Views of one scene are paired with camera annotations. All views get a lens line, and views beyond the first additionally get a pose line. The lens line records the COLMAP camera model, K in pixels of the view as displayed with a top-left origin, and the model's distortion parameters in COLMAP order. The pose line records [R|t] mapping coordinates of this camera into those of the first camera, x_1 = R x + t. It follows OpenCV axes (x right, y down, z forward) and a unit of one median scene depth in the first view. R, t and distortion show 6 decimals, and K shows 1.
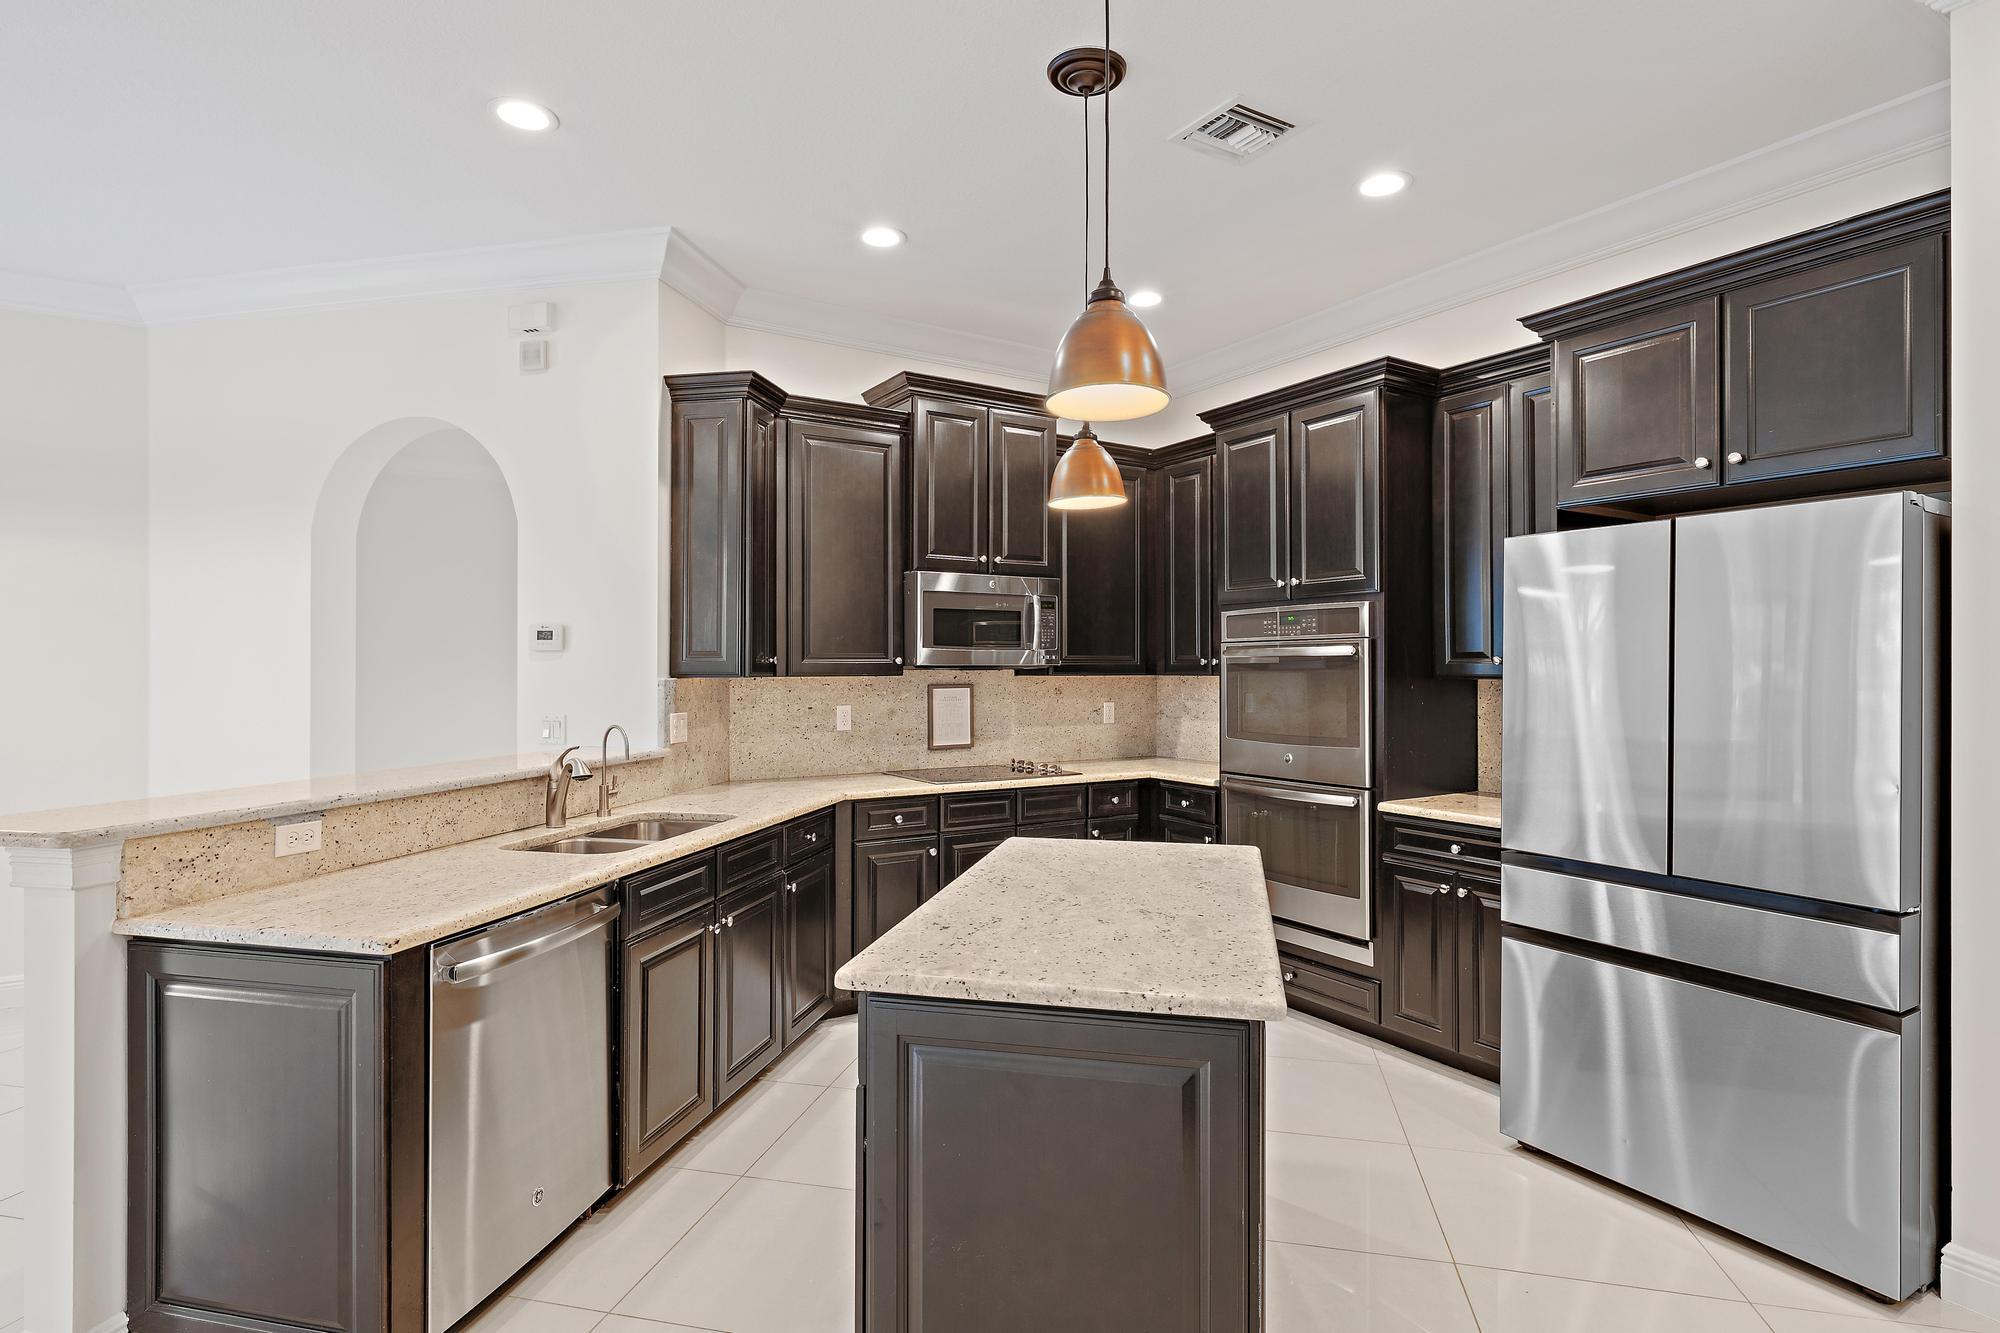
lens RADIAL K [[1000.1, 0, 1003.3], [0, 1000.1, 660.8], [0, 0, 1]] dist [-0.000037, 0.000146]
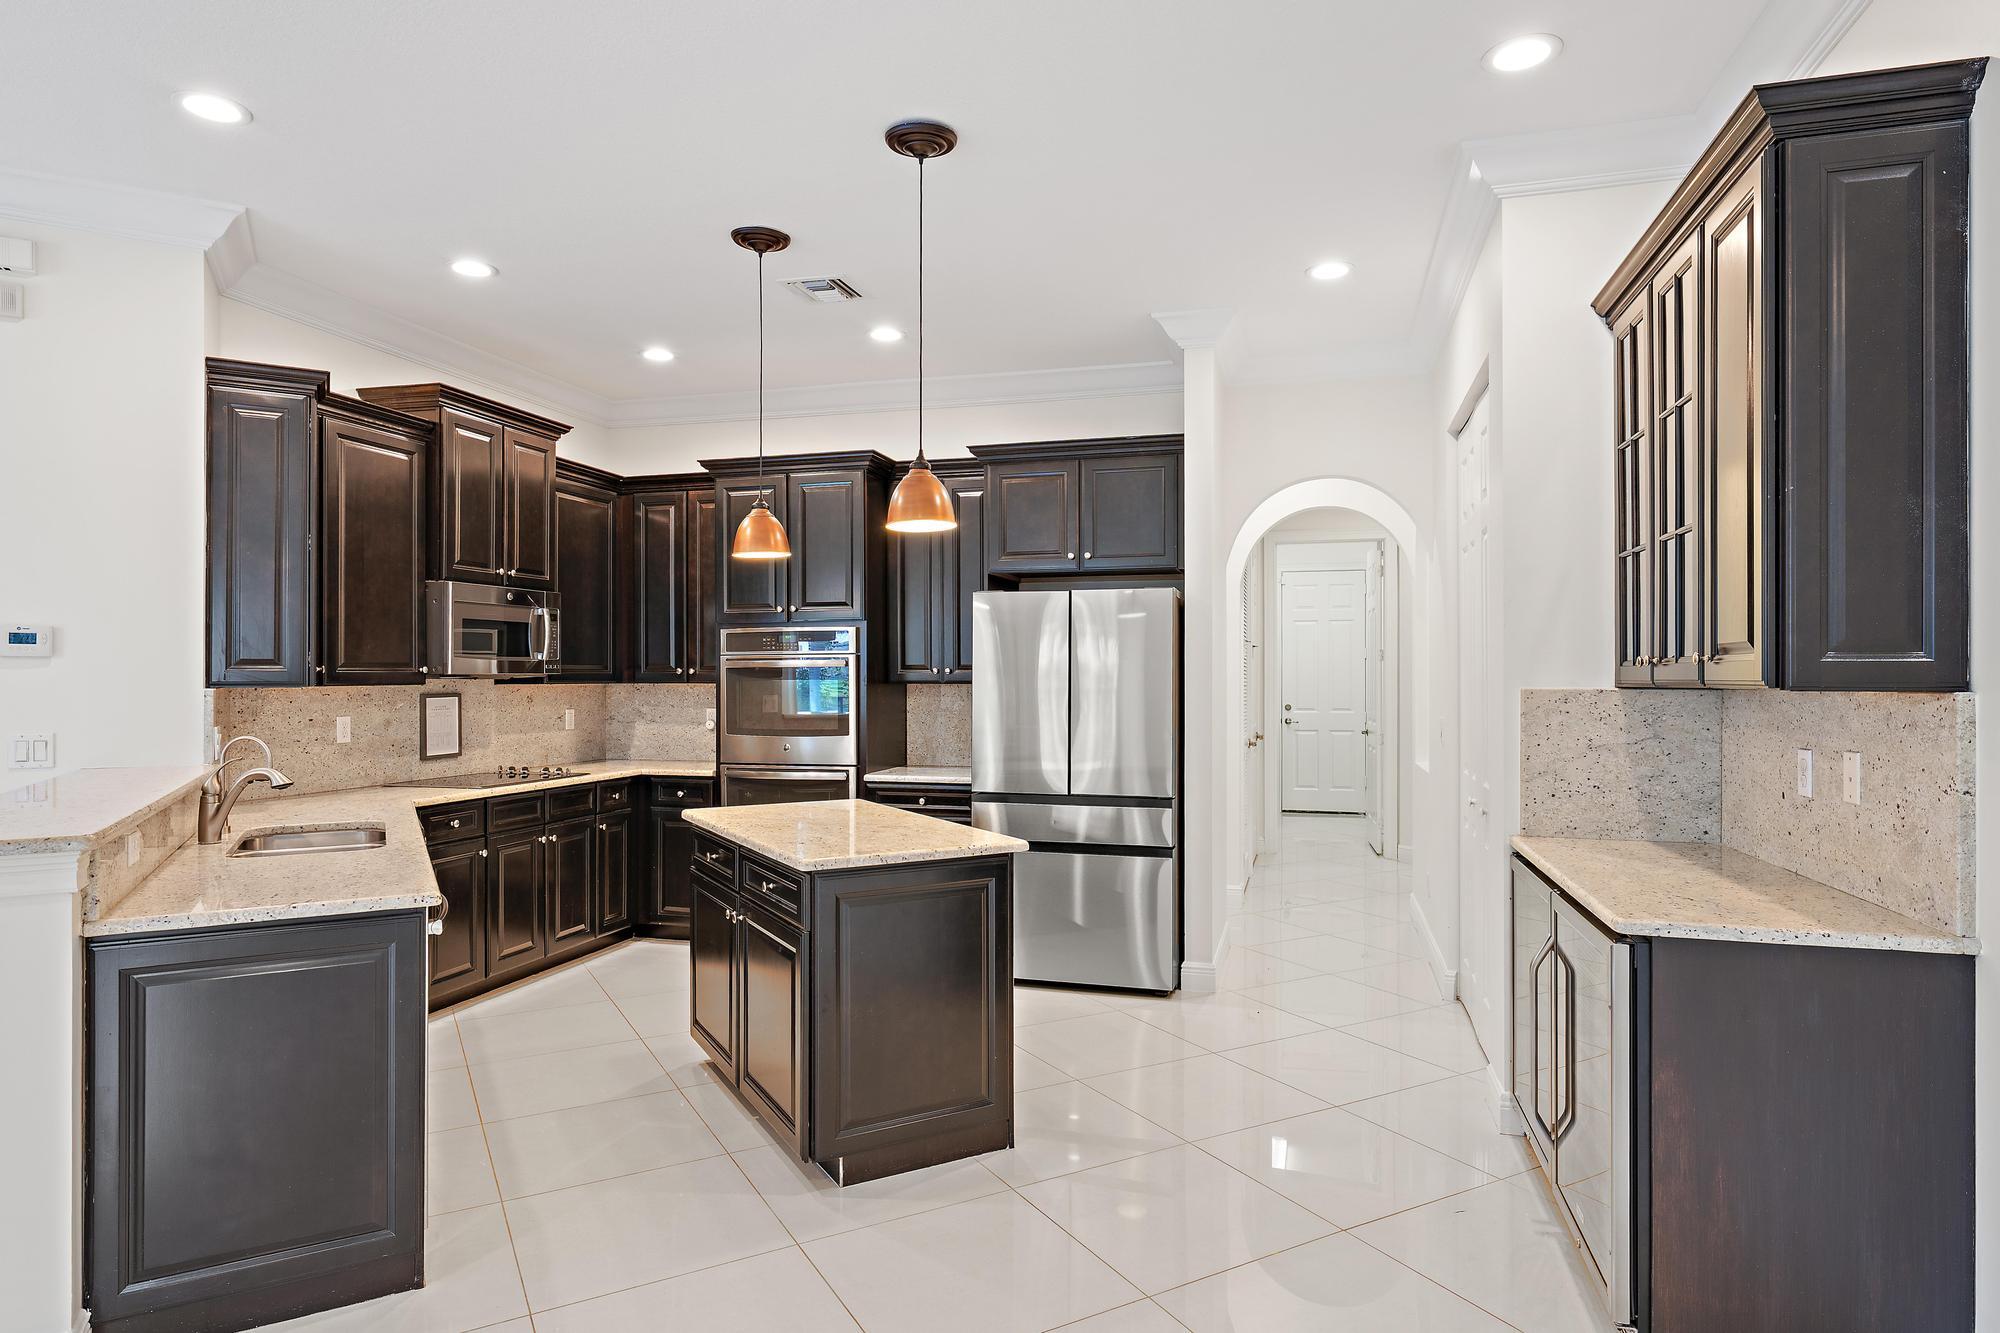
lens RADIAL K [[1115.4, 0, 1000.0], [0, 1115.4, 666.5], [0, 0, 1]] dist [0.001453, 0.000274]
pose [[0.740356, 0.004493, 0.672200, -0.451329], [-0.002946, 0.999990, -0.003440, -0.001116], [-0.672208, 0.000567, 0.740362, -0.221967]]
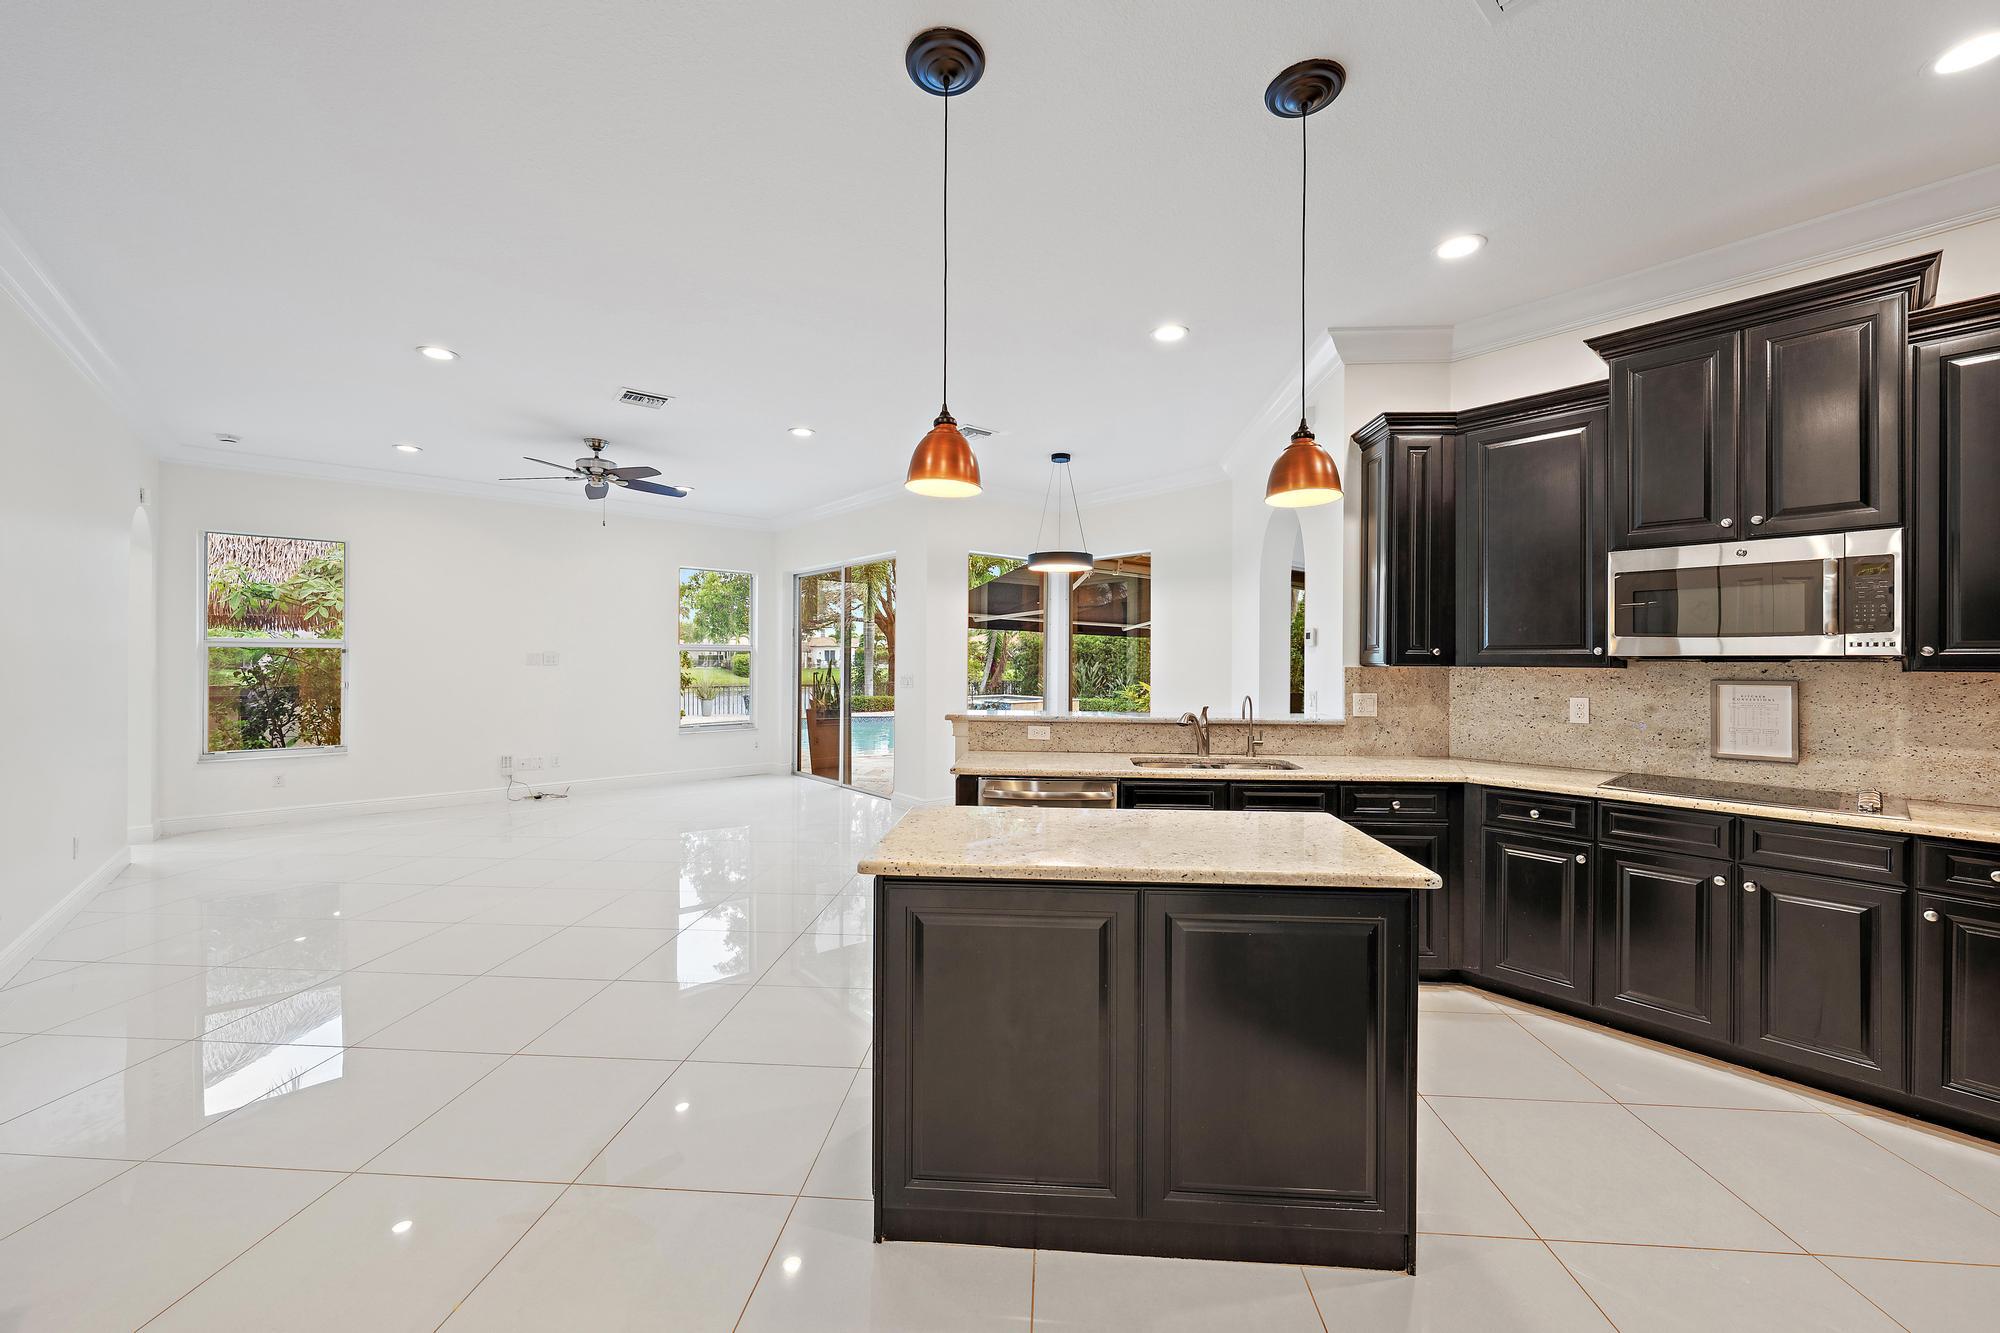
lens RADIAL K [[766.9, 0, 1002.2], [0, 766.9, 658.8], [0, 0, 1]] dist [-0.000310, -0.000065]
pose [[0.155054, 0.001494, -0.987905, 0.538772], [0.001254, 0.999998, 0.001709, 0.005389], [0.987905, -0.001504, 0.155052, 0.363628]]
